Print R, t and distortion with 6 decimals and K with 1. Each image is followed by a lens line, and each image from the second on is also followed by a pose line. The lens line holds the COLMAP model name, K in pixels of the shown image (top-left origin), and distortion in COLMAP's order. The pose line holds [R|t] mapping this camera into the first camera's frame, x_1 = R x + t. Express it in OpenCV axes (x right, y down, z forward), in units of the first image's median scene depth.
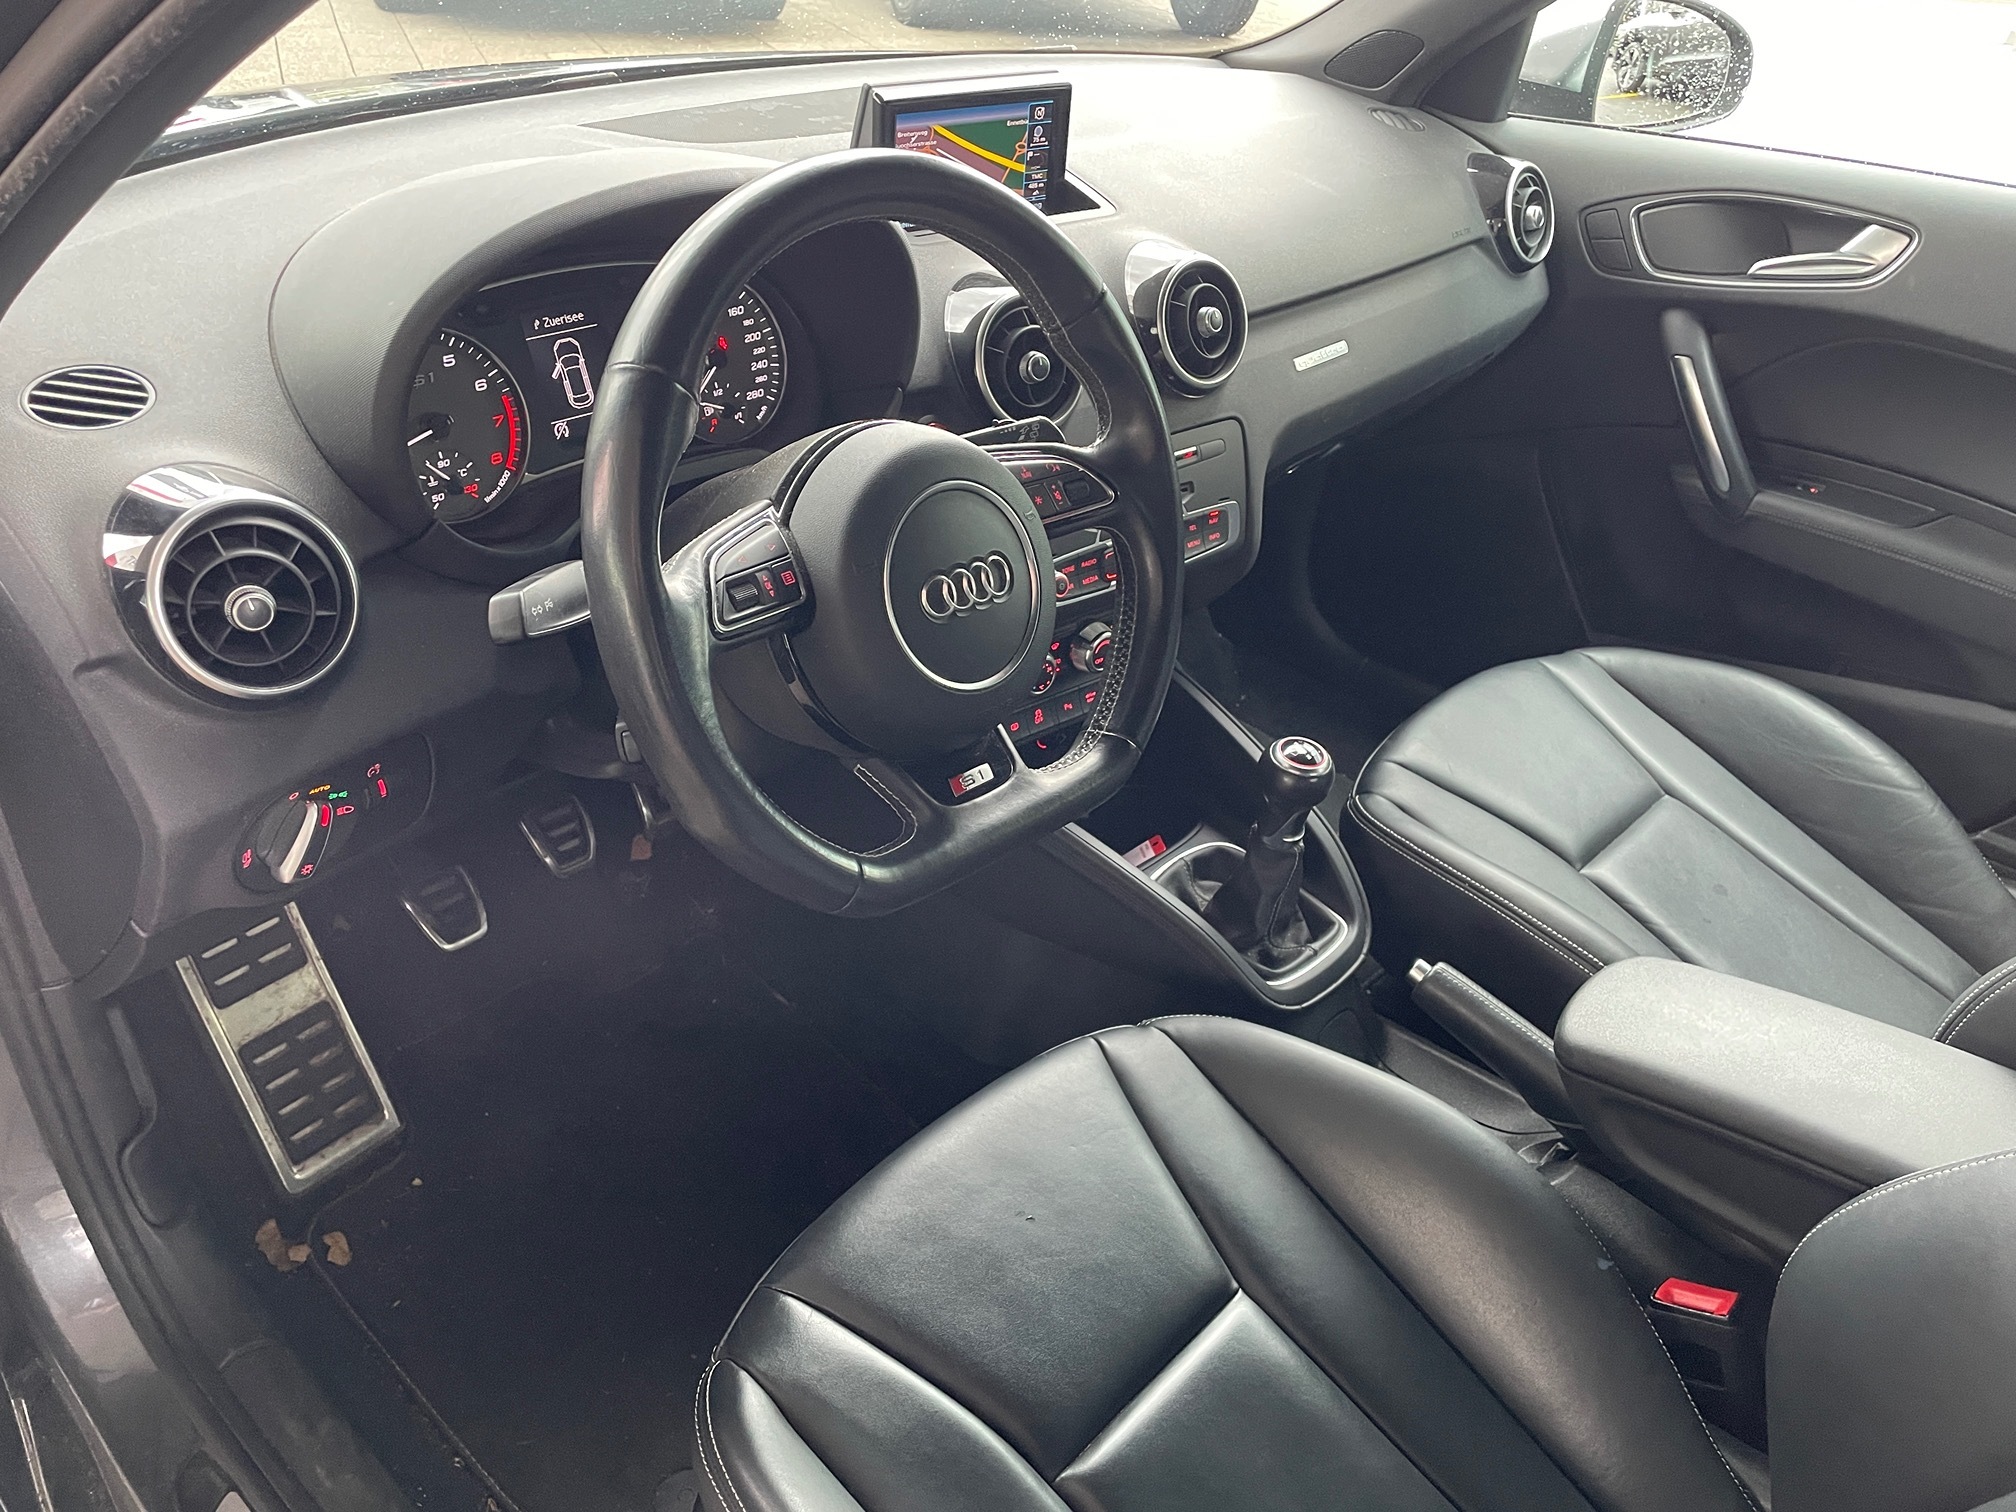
lens RADIAL K [[1510.2, 0, 1008.0], [0, 1510.2, 756.0], [0, 0, 1]] dist [0.003987, 0.000770]
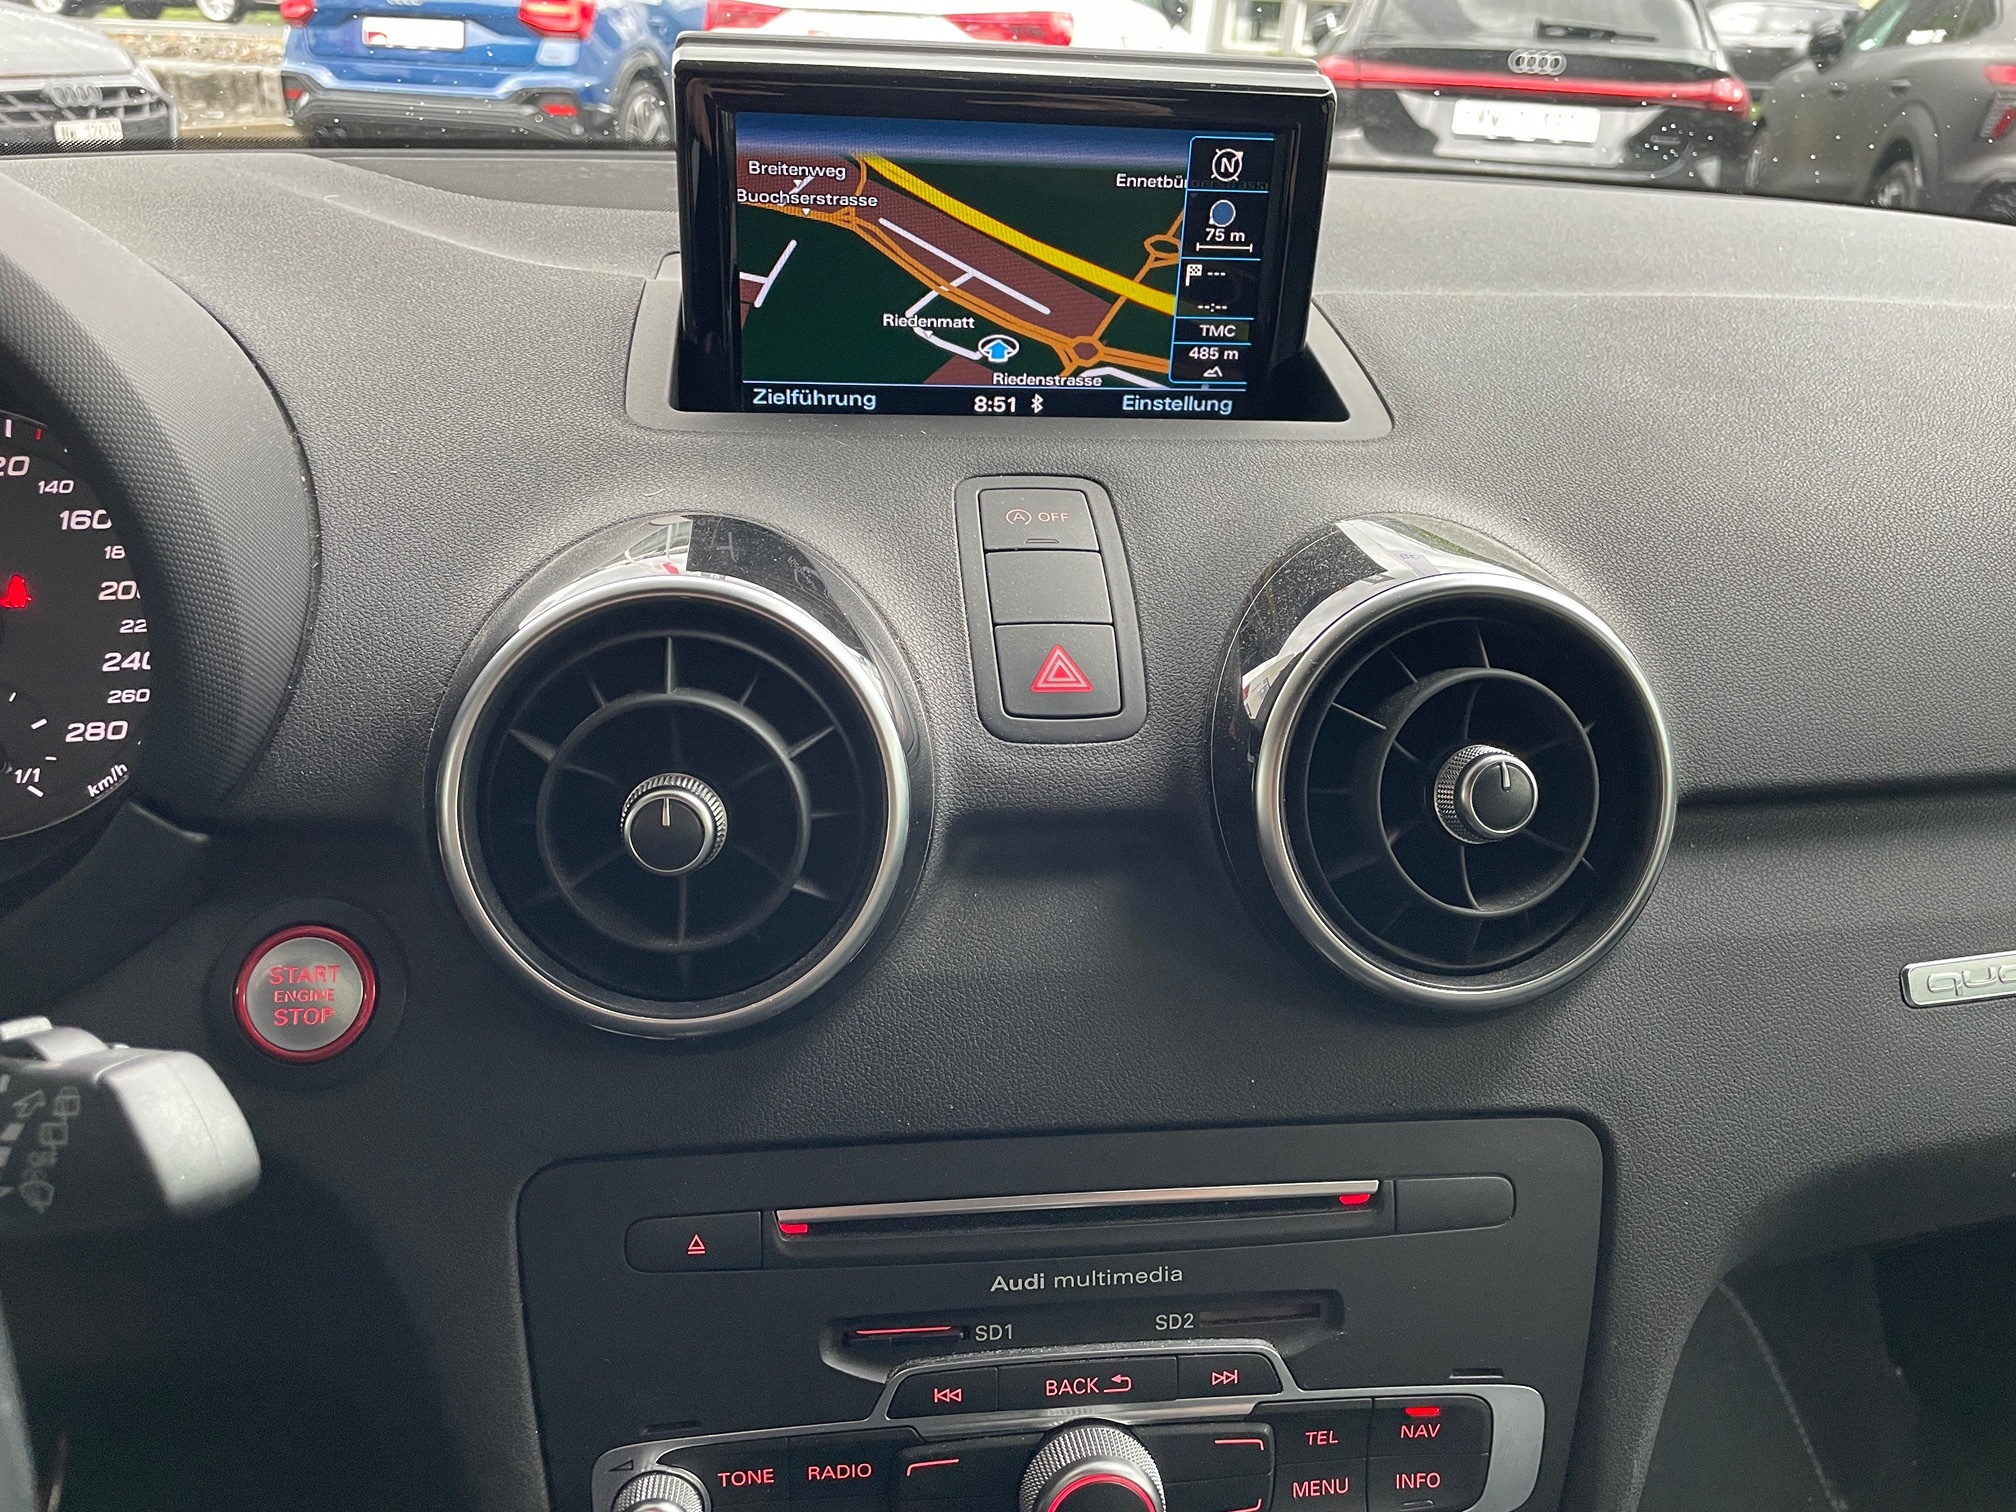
lens RADIAL K [[1533.2, 0, 1008.0], [0, 1533.2, 756.0], [0, 0, 1]] dist [0.011704, -0.071714]
pose [[0.828276, 0.199276, -0.523686, 0.206383], [-0.296816, 0.948759, -0.108424, -0.231789], [0.475246, 0.245244, 0.844983, 0.697042]]
